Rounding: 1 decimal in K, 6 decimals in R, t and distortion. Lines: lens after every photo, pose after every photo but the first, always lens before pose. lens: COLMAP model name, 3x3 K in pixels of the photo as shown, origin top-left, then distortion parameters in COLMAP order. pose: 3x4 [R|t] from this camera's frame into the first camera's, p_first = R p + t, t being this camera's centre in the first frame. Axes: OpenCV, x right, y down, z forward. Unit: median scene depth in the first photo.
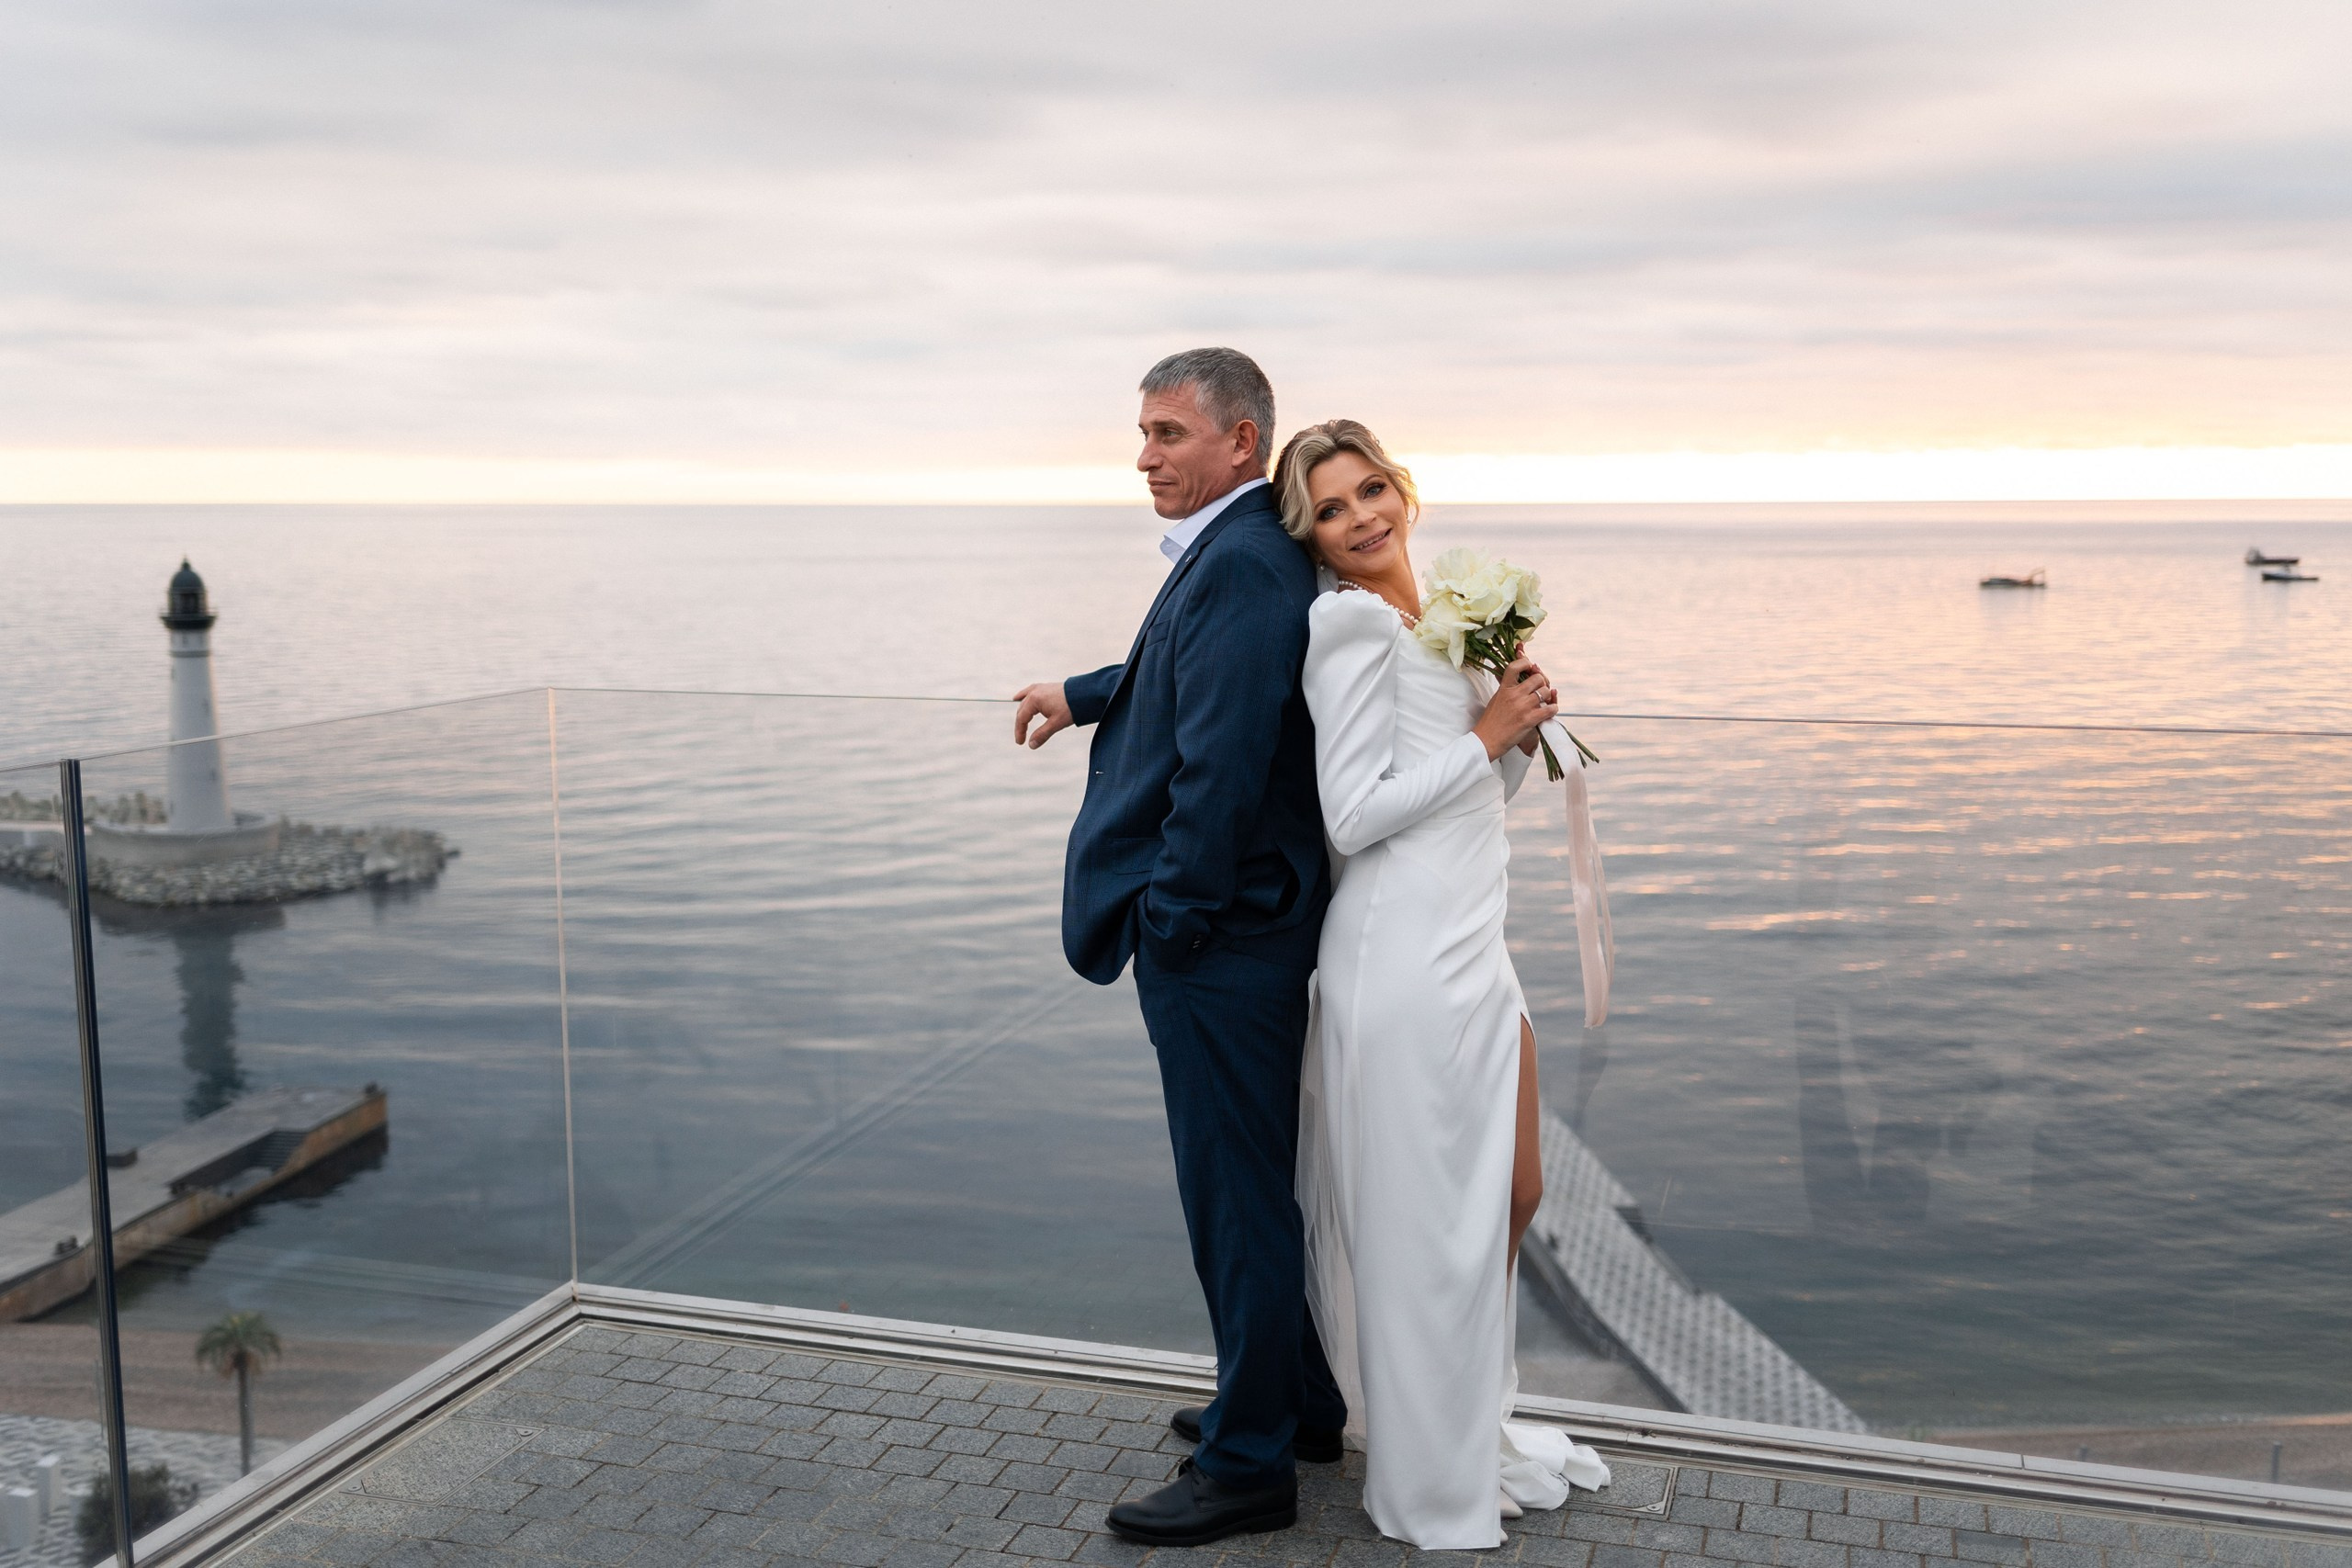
lens RADIAL K [[2355.7, 0, 1164.6], [0, 2355.7, 790.0], [0, 0, 1]] dist [0.065455, -0.138919]
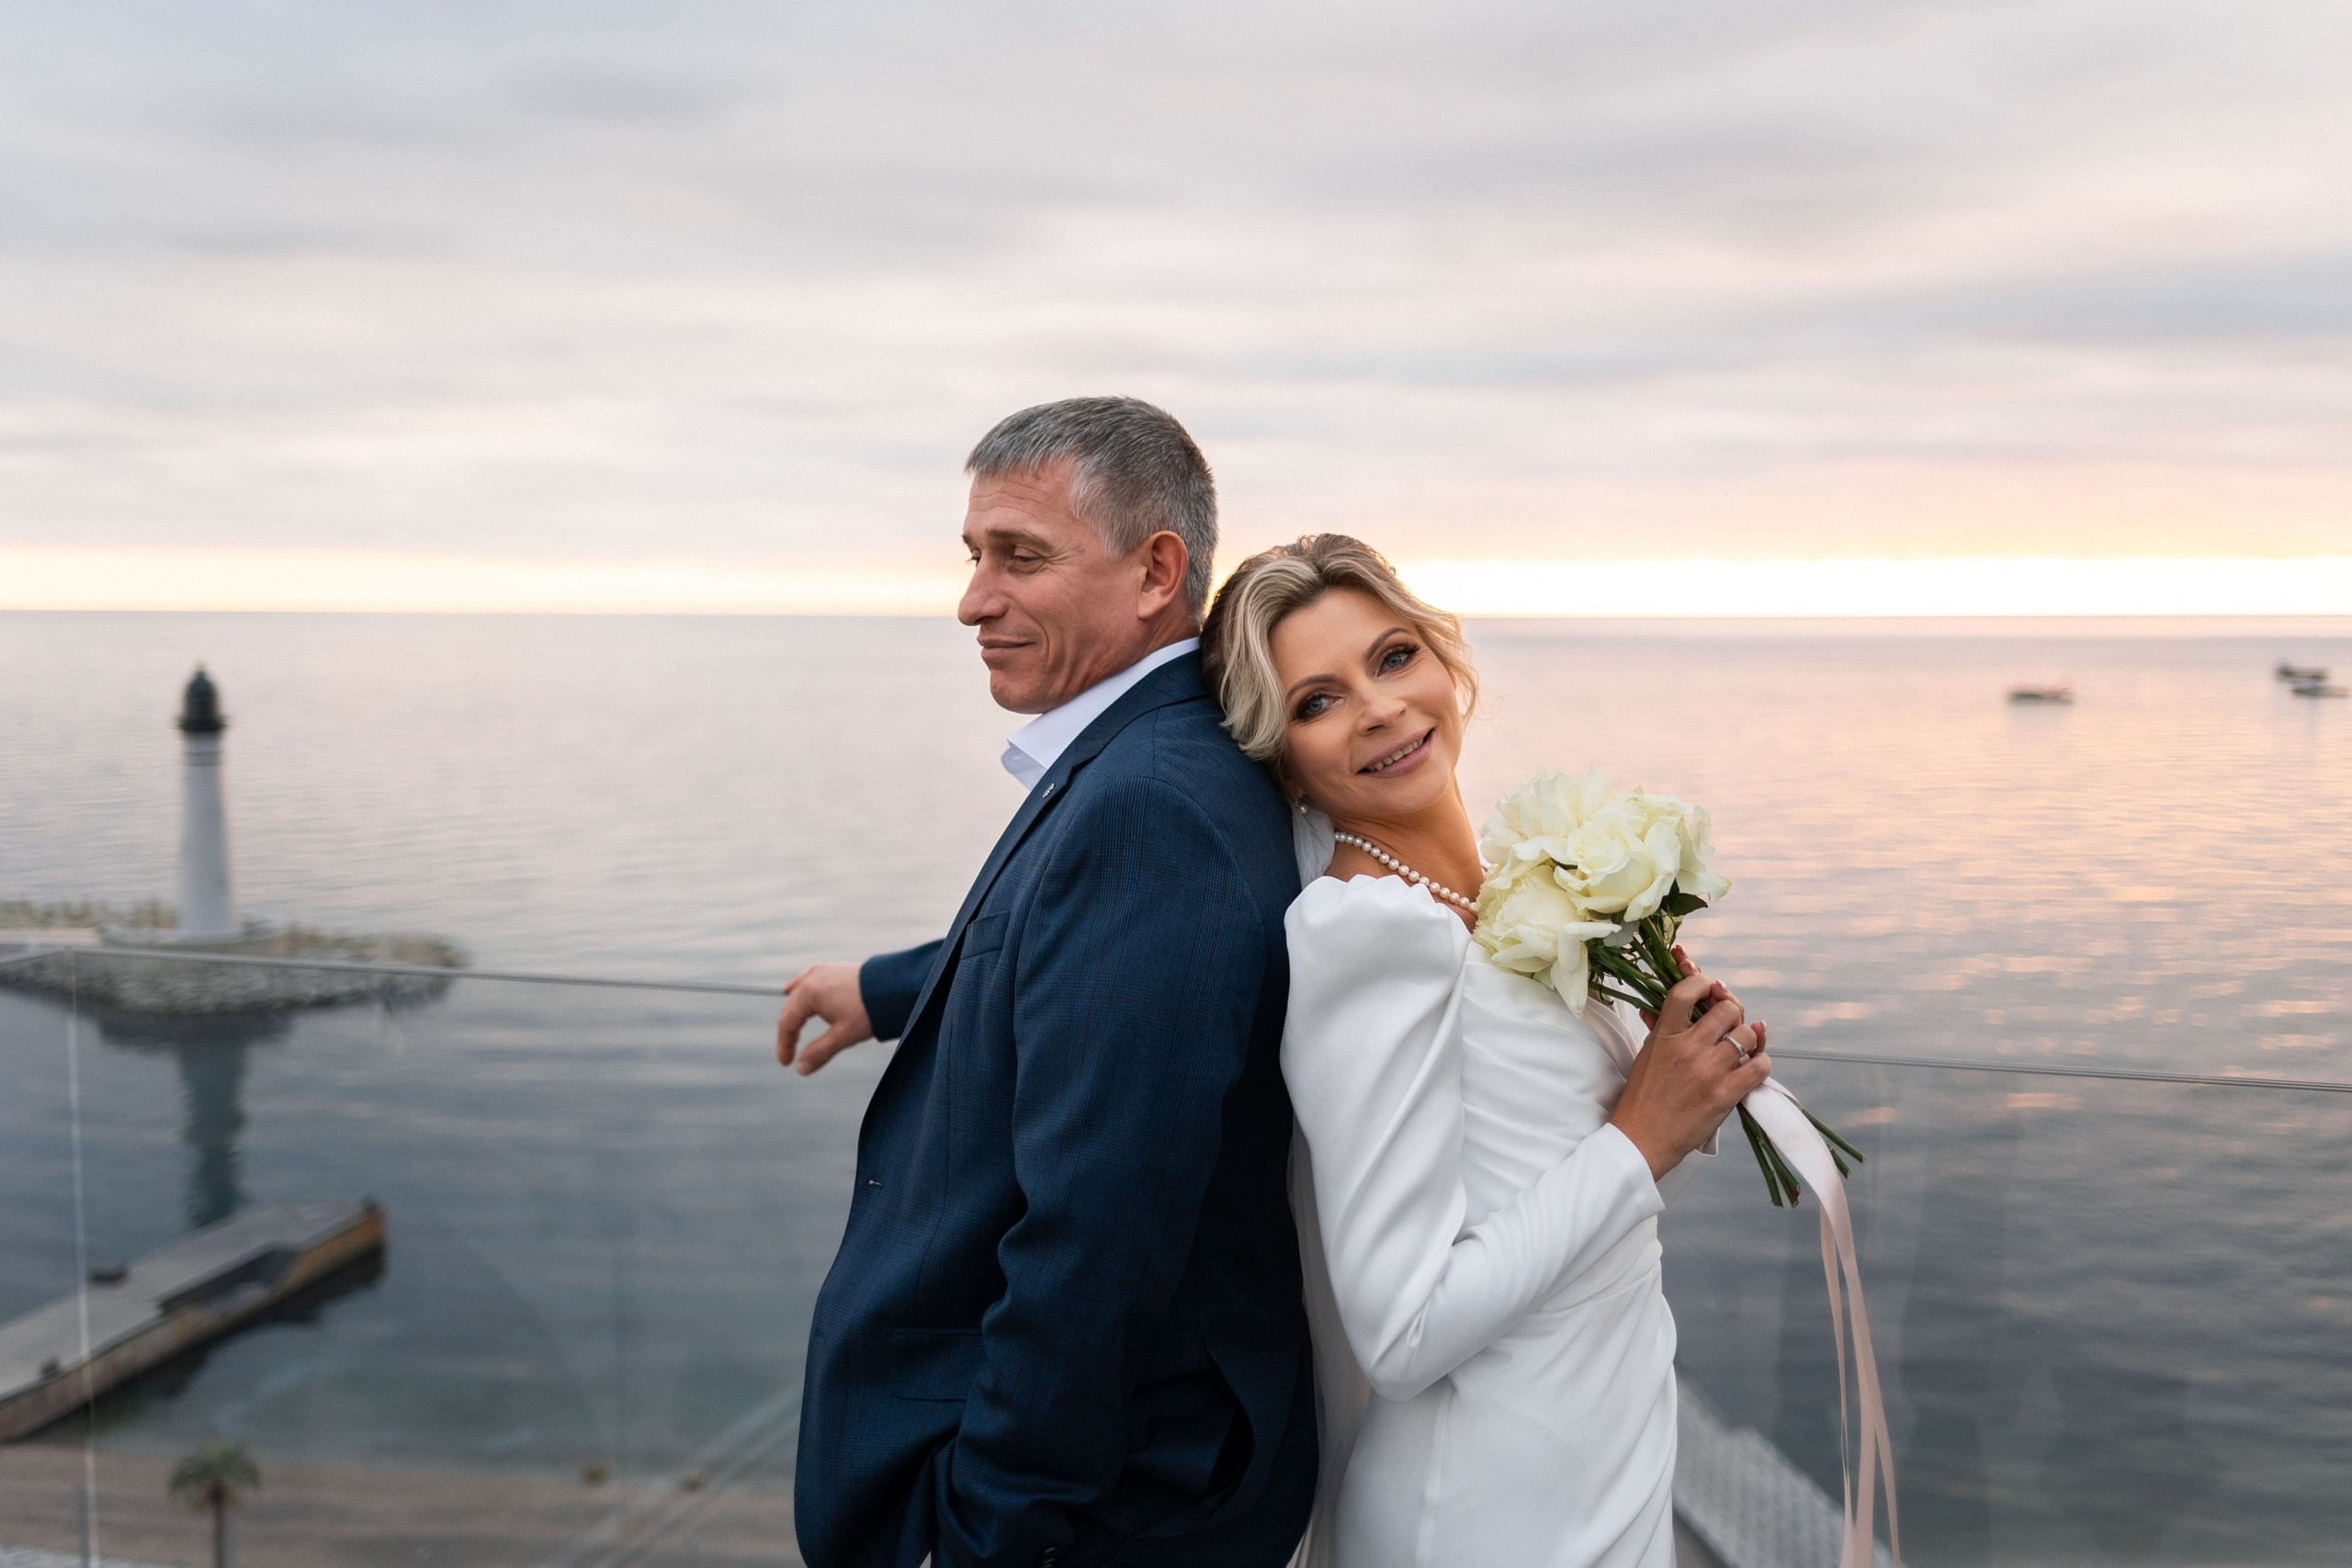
lens RADIAL K [[2324.9, 0, 1169.4], [0, 2324.9, 782.3], [0, 0, 1]] dist [0.010324, -0.001331]
pose [[0.999955, 0.004656, -0.008324, 0.034678], [-0.005035, 0.998919, -0.046202, -0.063701], [0.008100, 0.046242, 0.998897, 0.402738]]
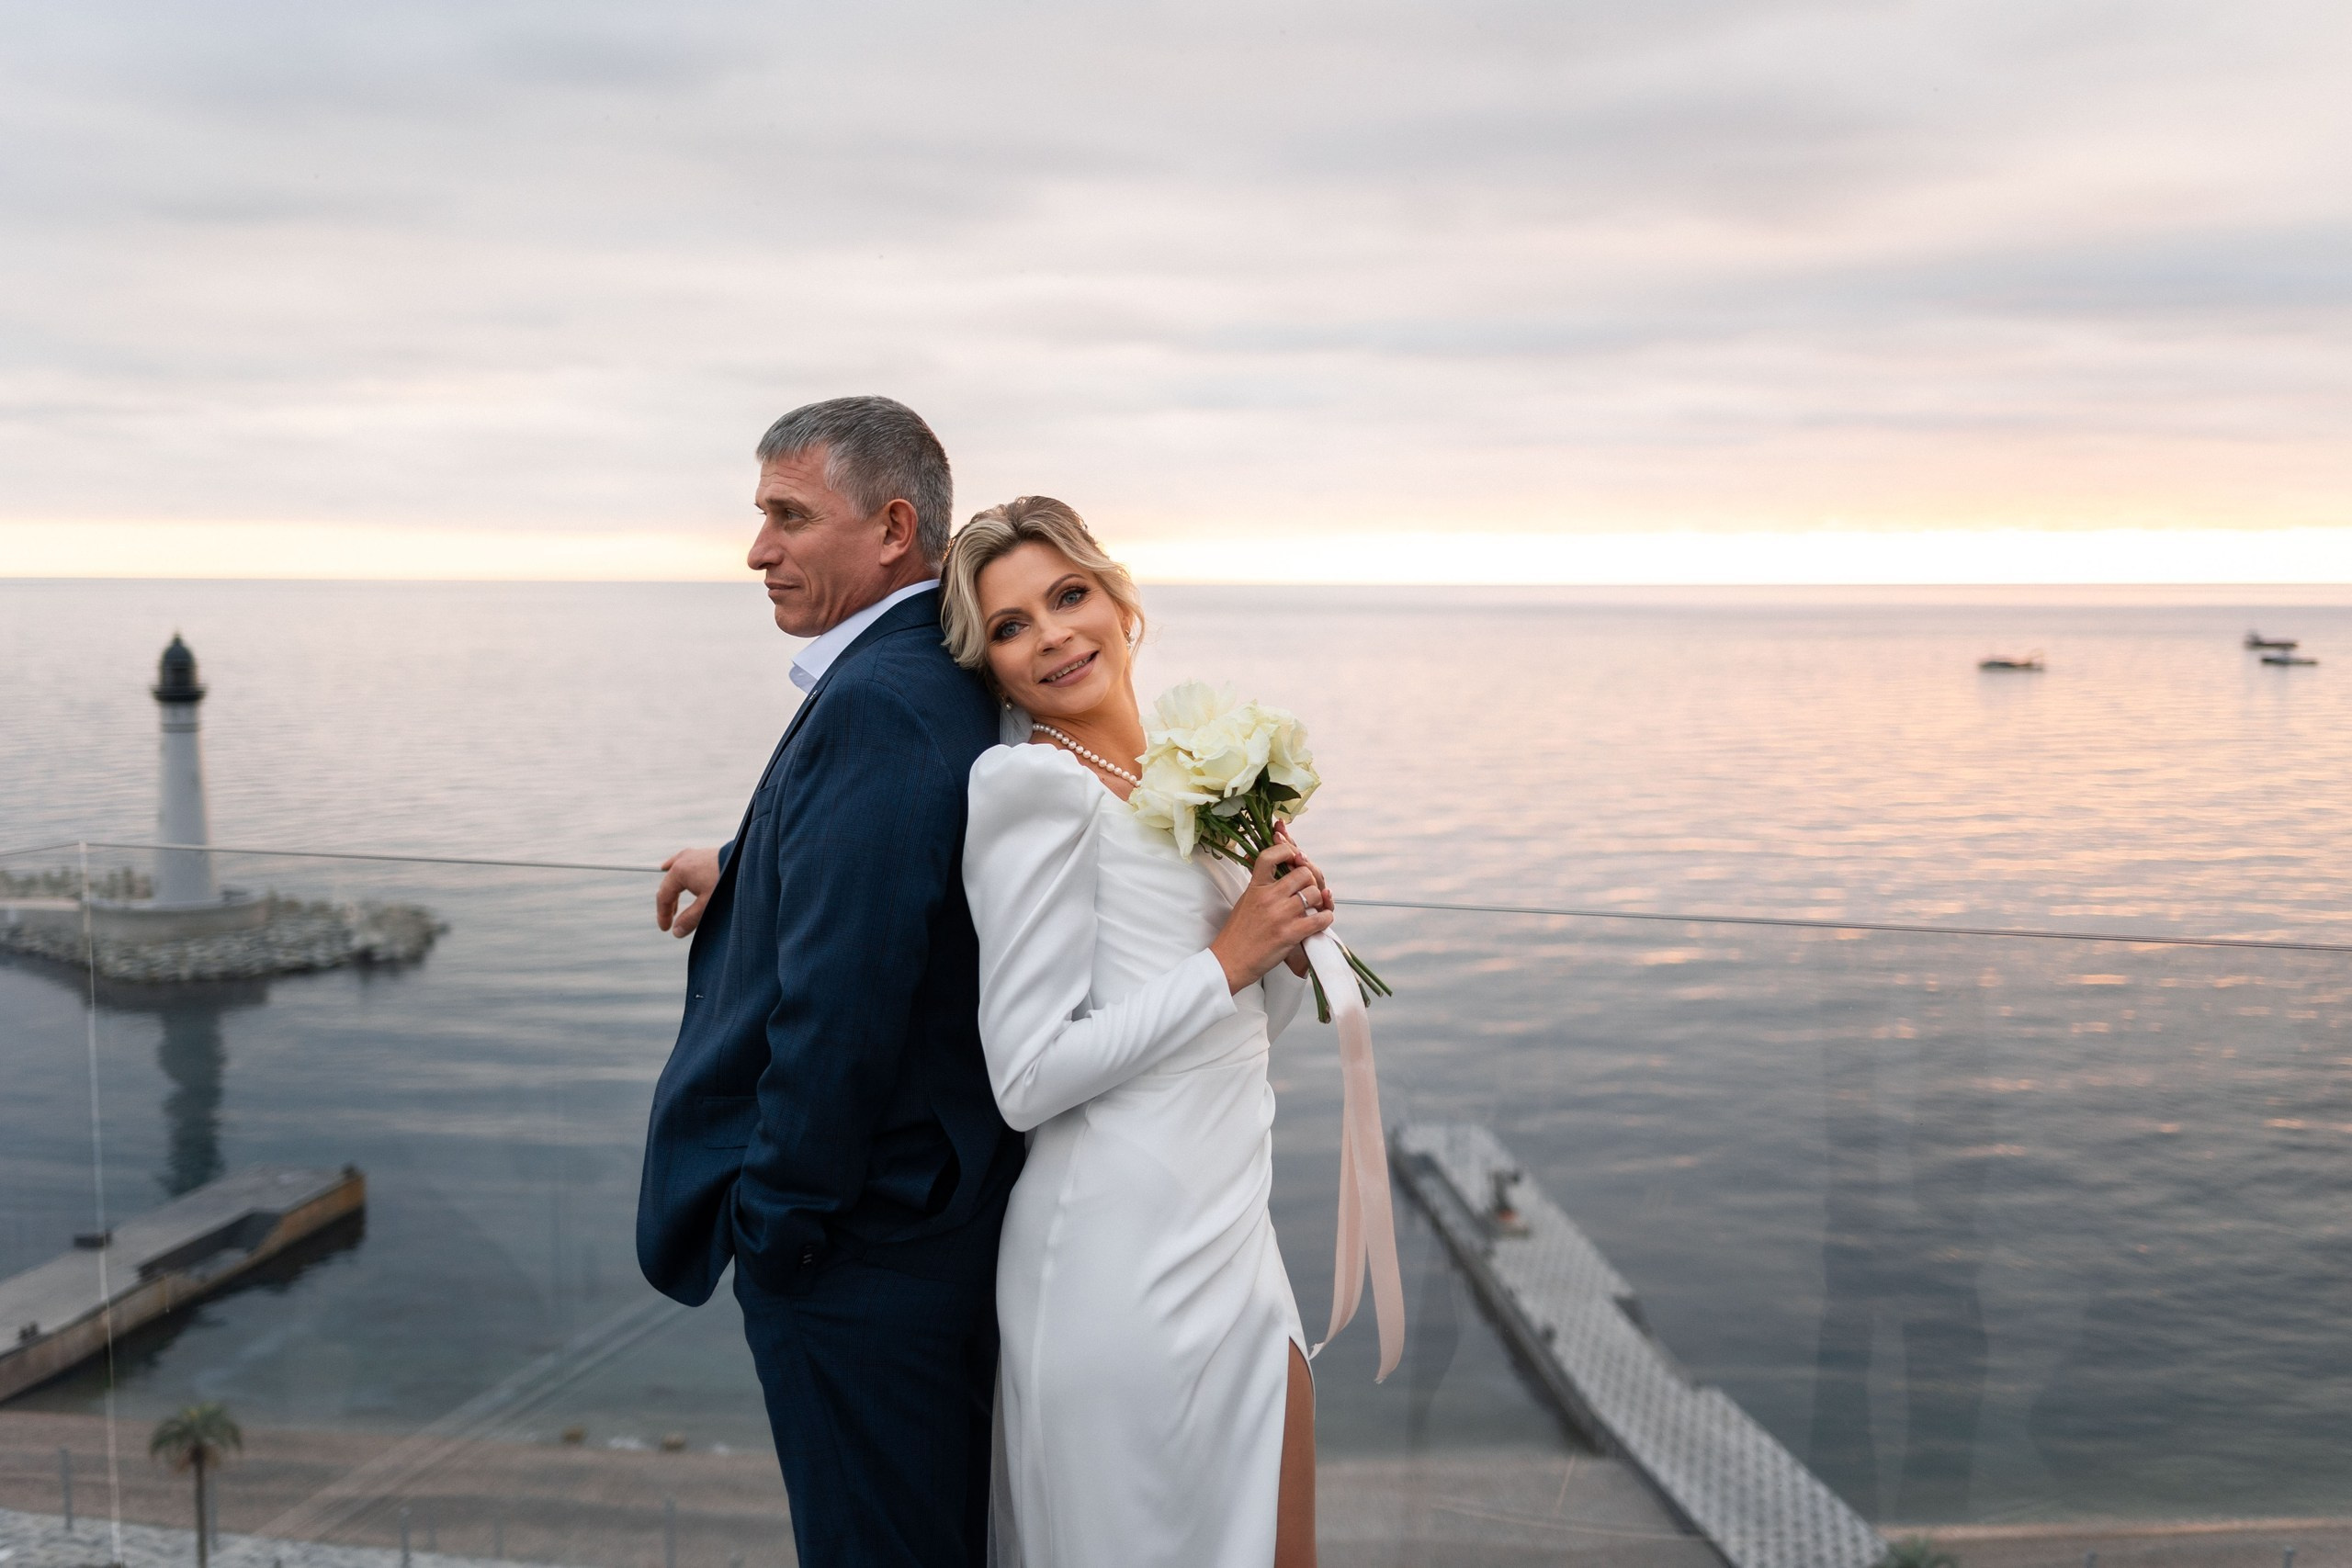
lens RADIAL K [[2326.6, 0, 1172.2], [0, 2326.6, 775.4], [0, 0, 1]] dist [0.064764, -0.135935]
pose [[0.999989, 0.004452, -0.001392, 0.097928], [-0.004500, 0.999303, -0.037063, -0.040879], [0.001226, 0.037069, 0.999312, 0.258394]]
